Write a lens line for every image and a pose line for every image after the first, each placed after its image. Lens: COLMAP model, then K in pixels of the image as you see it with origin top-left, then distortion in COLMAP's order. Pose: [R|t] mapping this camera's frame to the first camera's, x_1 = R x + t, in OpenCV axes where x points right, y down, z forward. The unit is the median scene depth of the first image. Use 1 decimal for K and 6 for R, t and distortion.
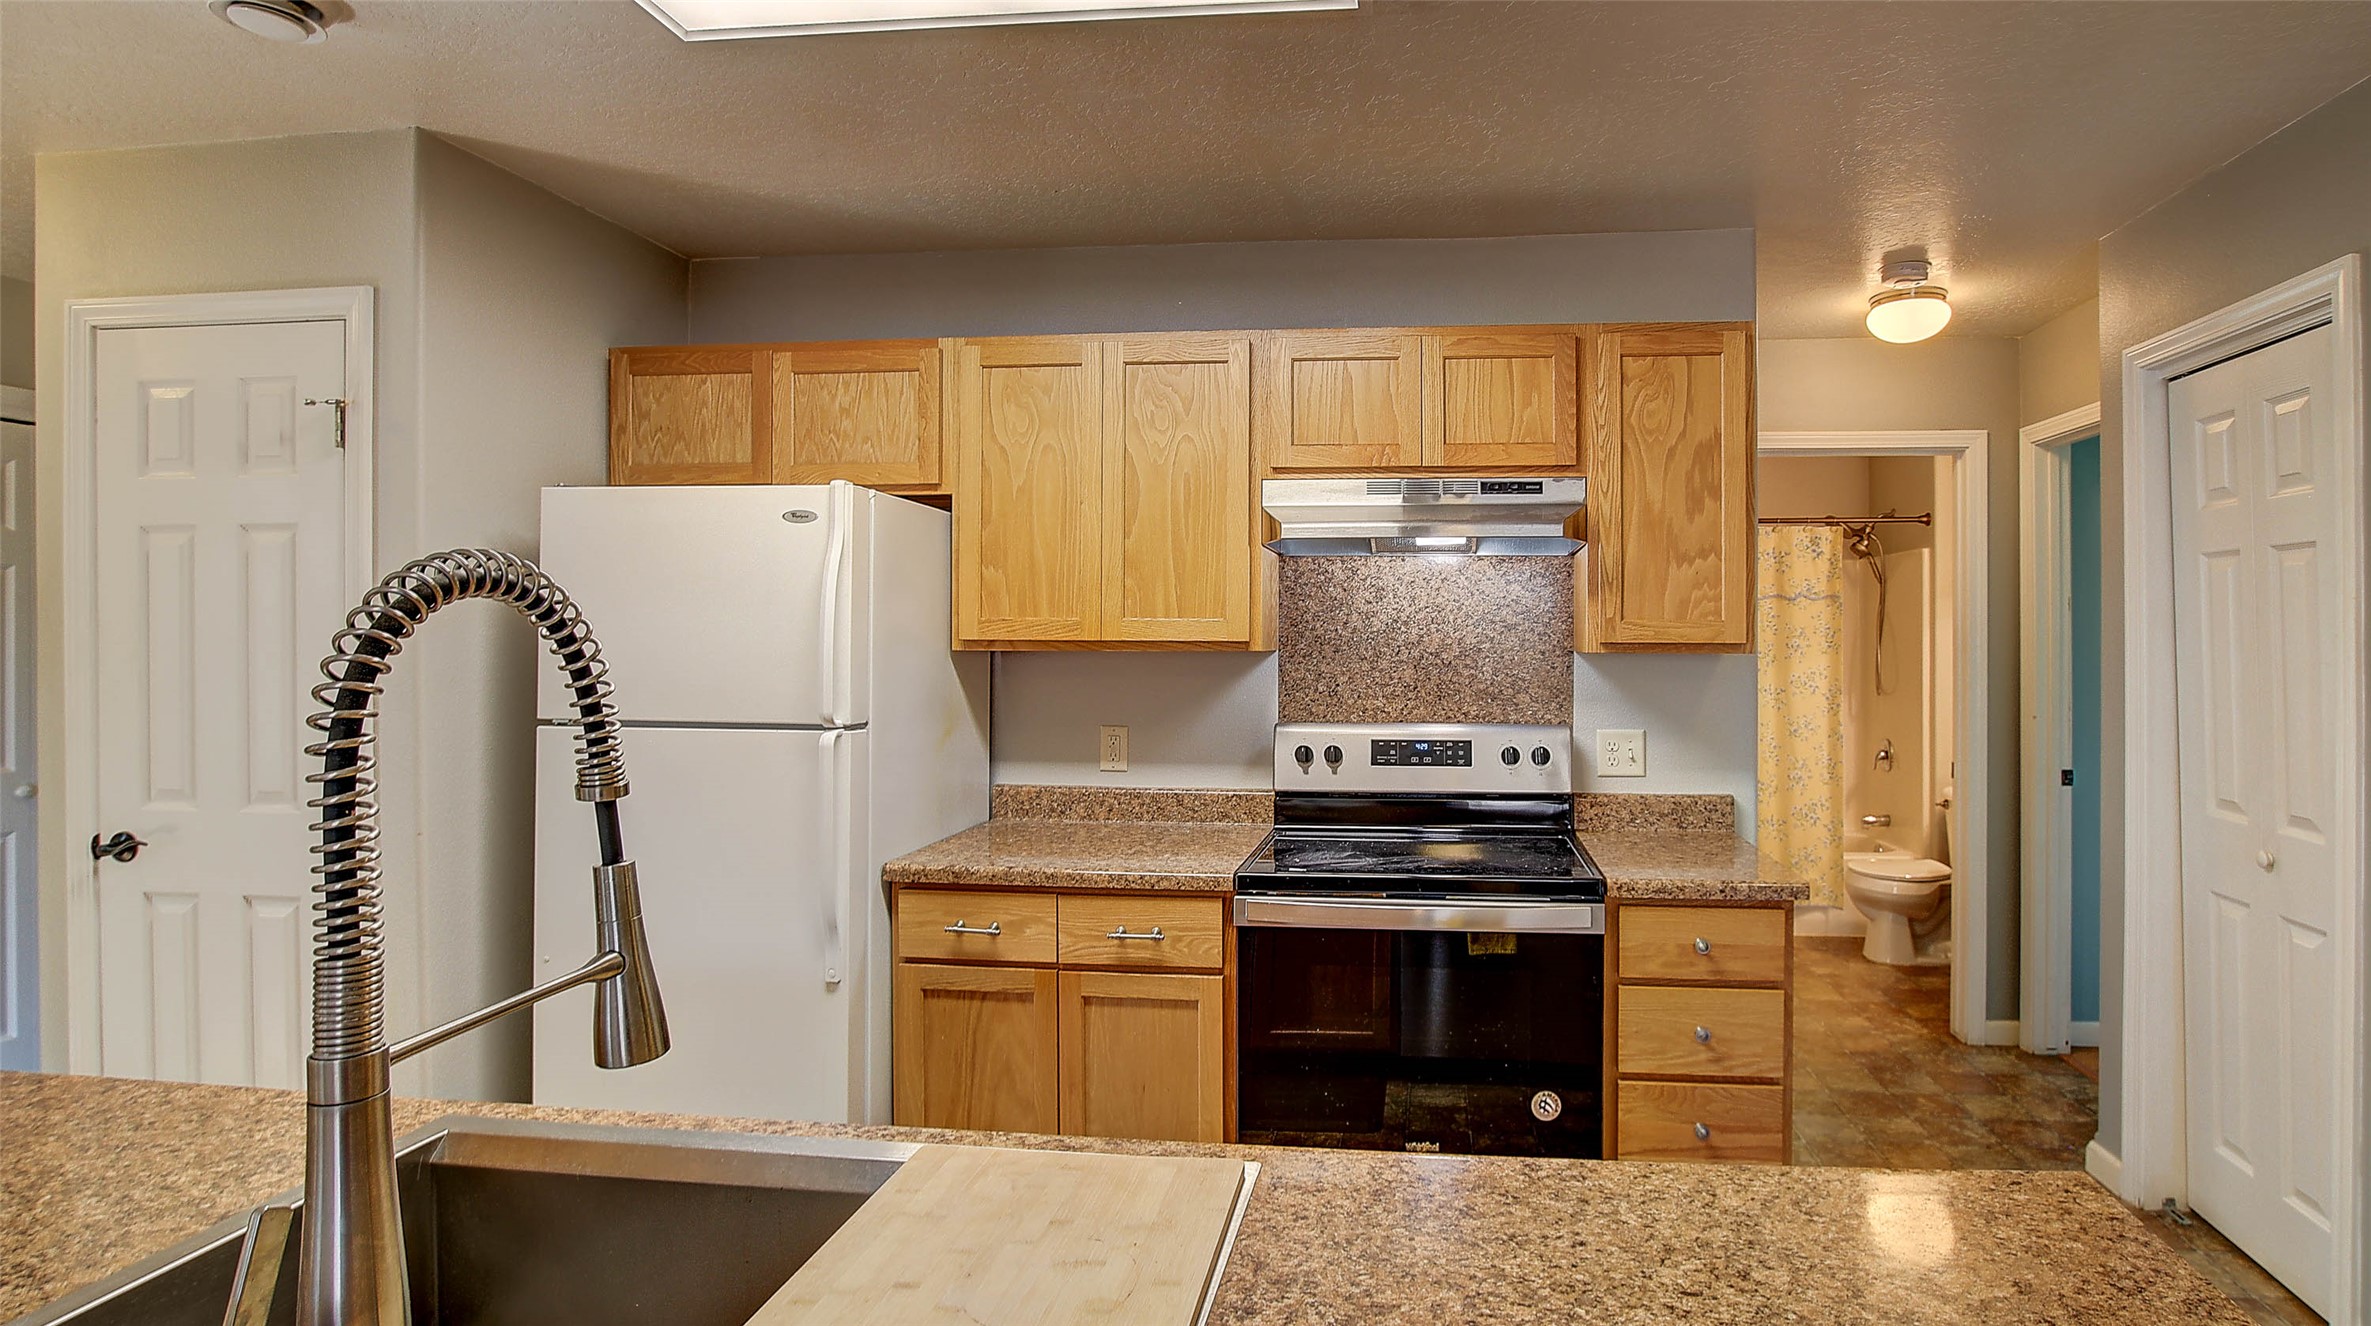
lens RADIAL K [[1163.0, 0, 1348.9], [0, 1163.0, 634.6], [0, 0, 1]] dist [-0.029041, 0.003691]
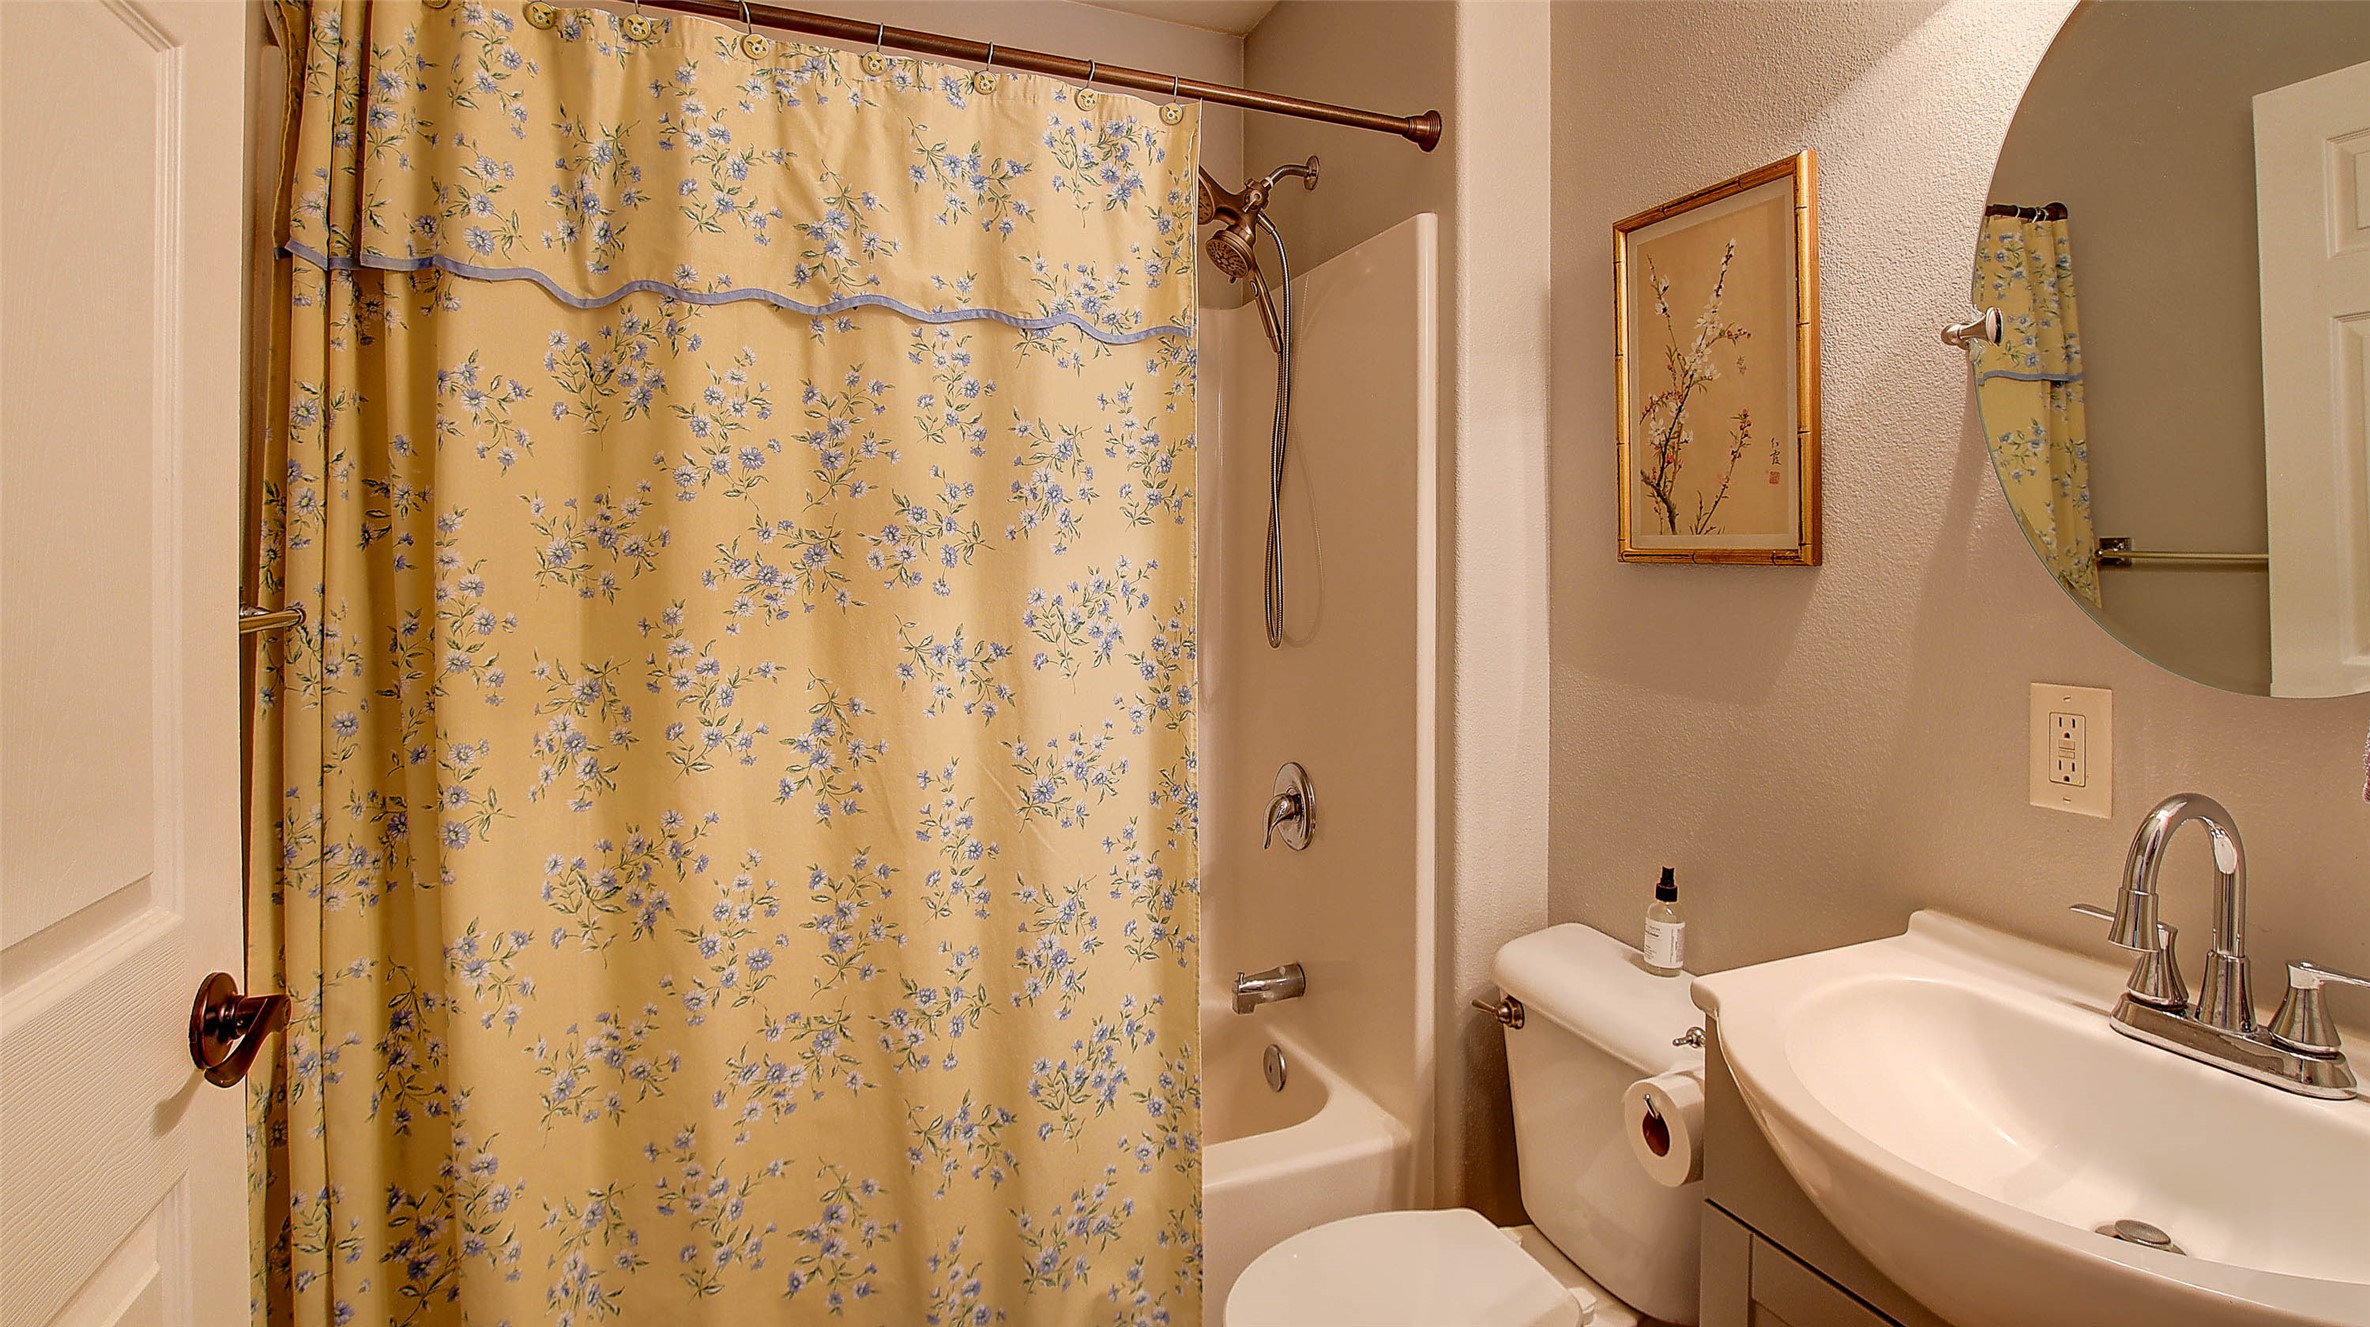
lens RADIAL K [[1162.5, 0, 1246.8], [0, 1162.5, 584.3], [0, 0, 1]] dist [-0.029041, 0.003691]
pose [[0.889065, -0.004294, 0.457761, 0.558579], [-0.006735, 0.999725, 0.022458, 0.048380], [-0.457732, -0.023050, 0.888791, 1.350606]]
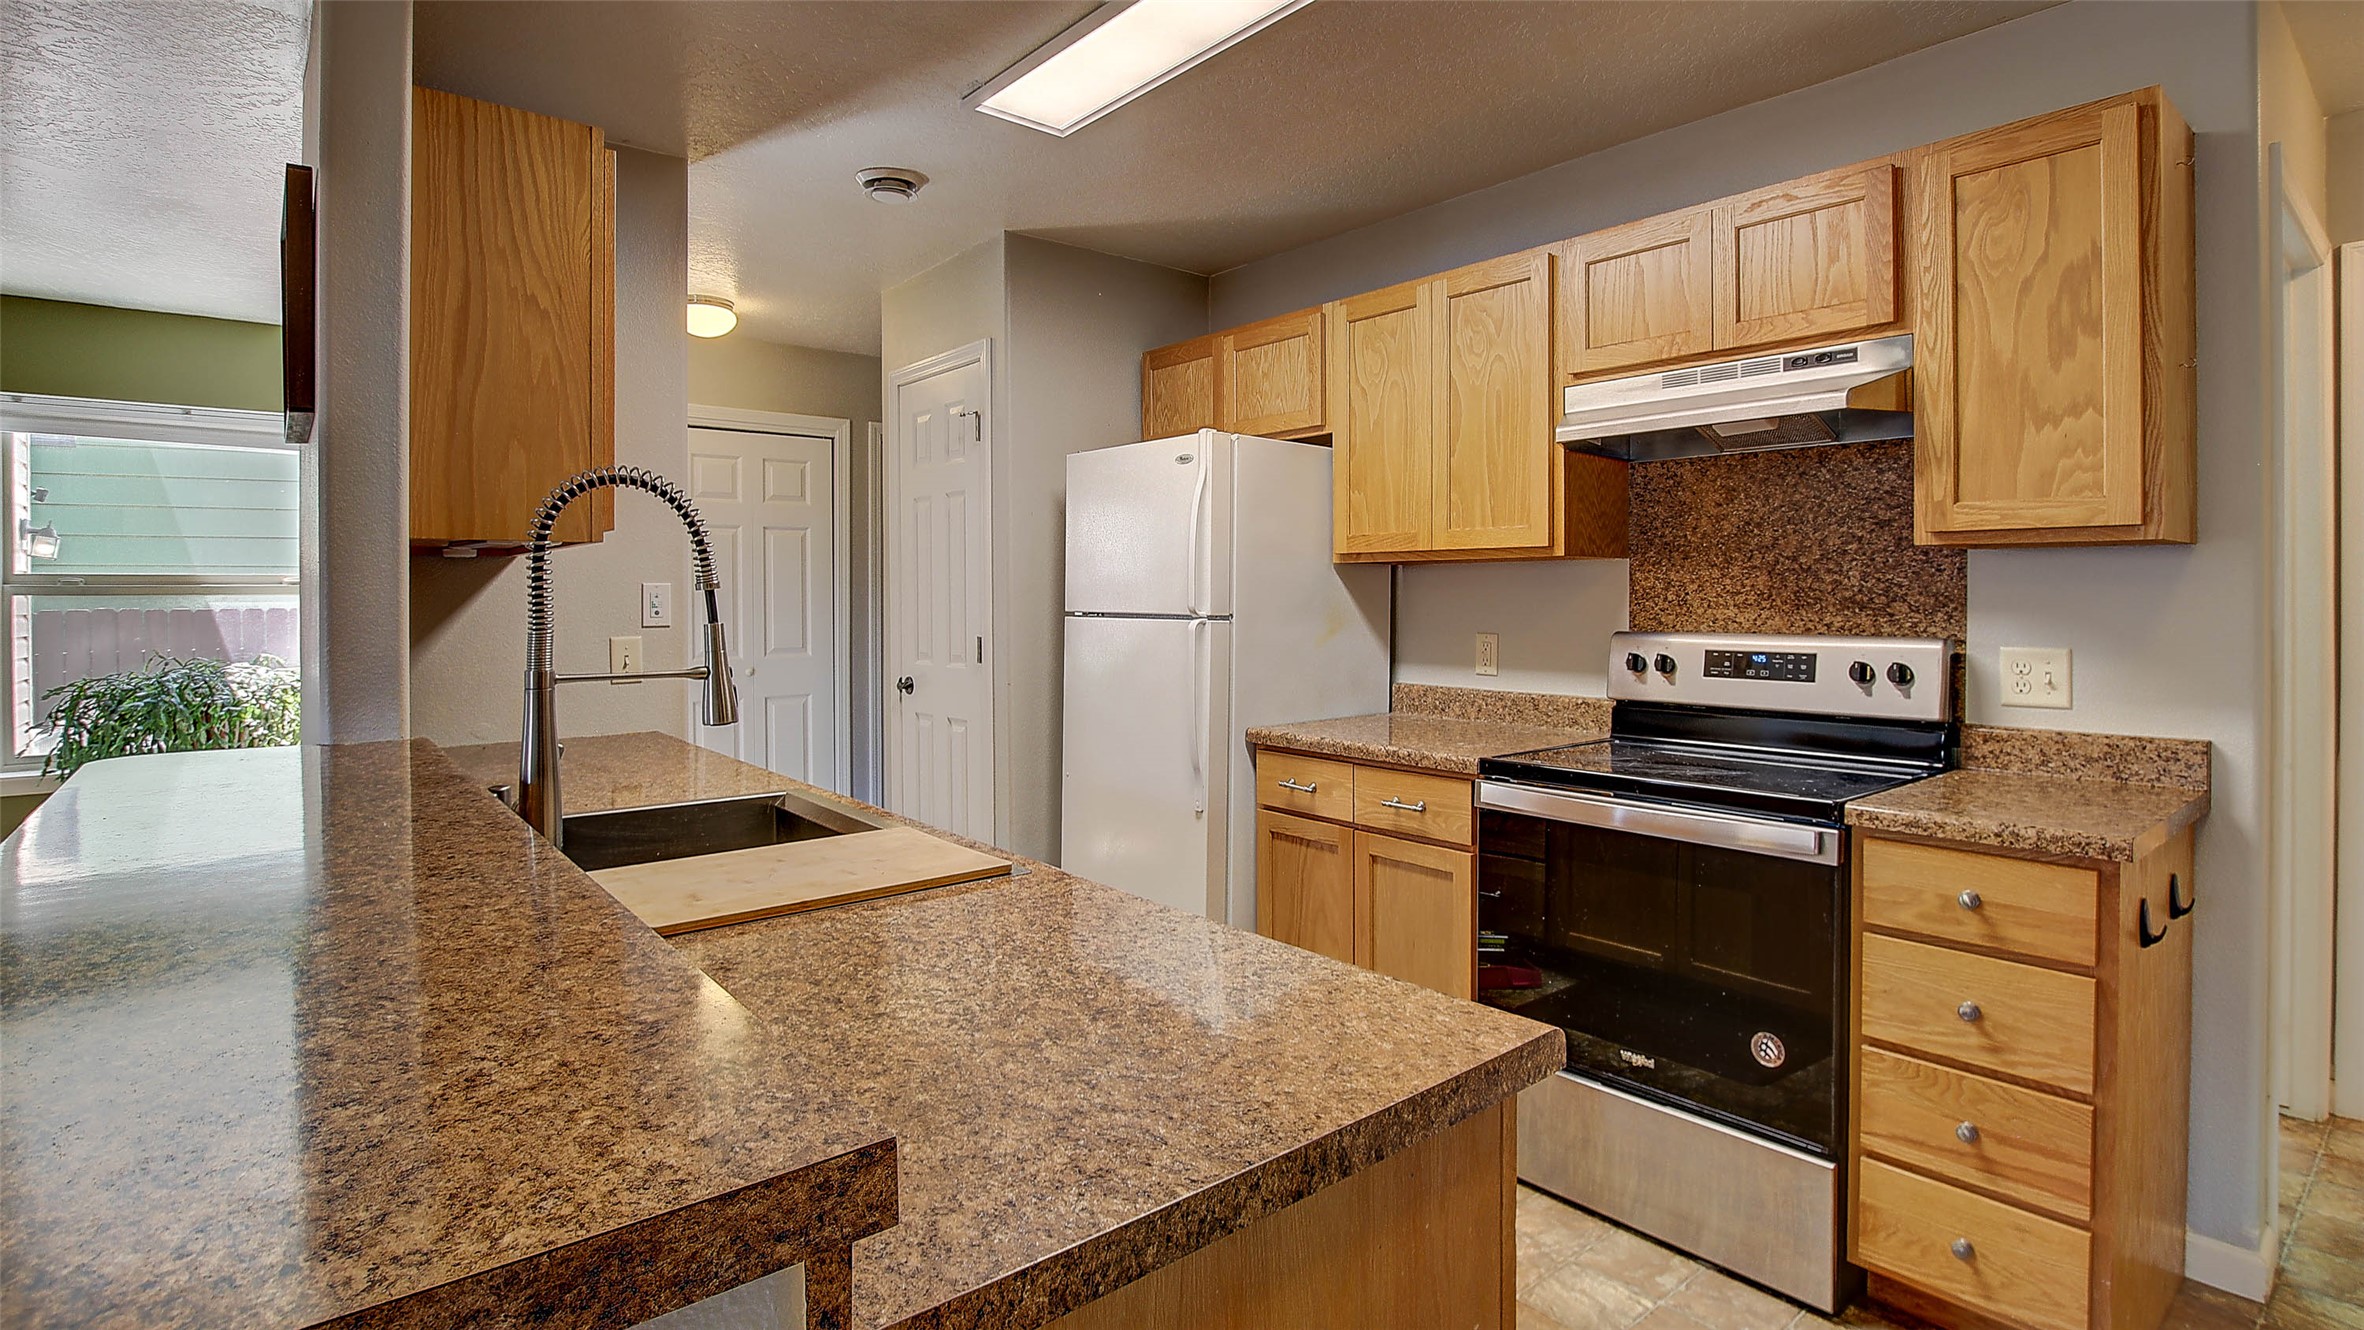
lens RADIAL K [[1159.5, 0, 1192.8], [0, 1159.5, 601.7], [0, 0, 1]] dist [-0.029041, 0.003691]
pose [[0.701762, -0.000634, -0.712411, 0.410310], [0.006617, 0.999962, 0.005628, 0.045793], [0.712381, -0.008664, 0.701740, 0.056537]]
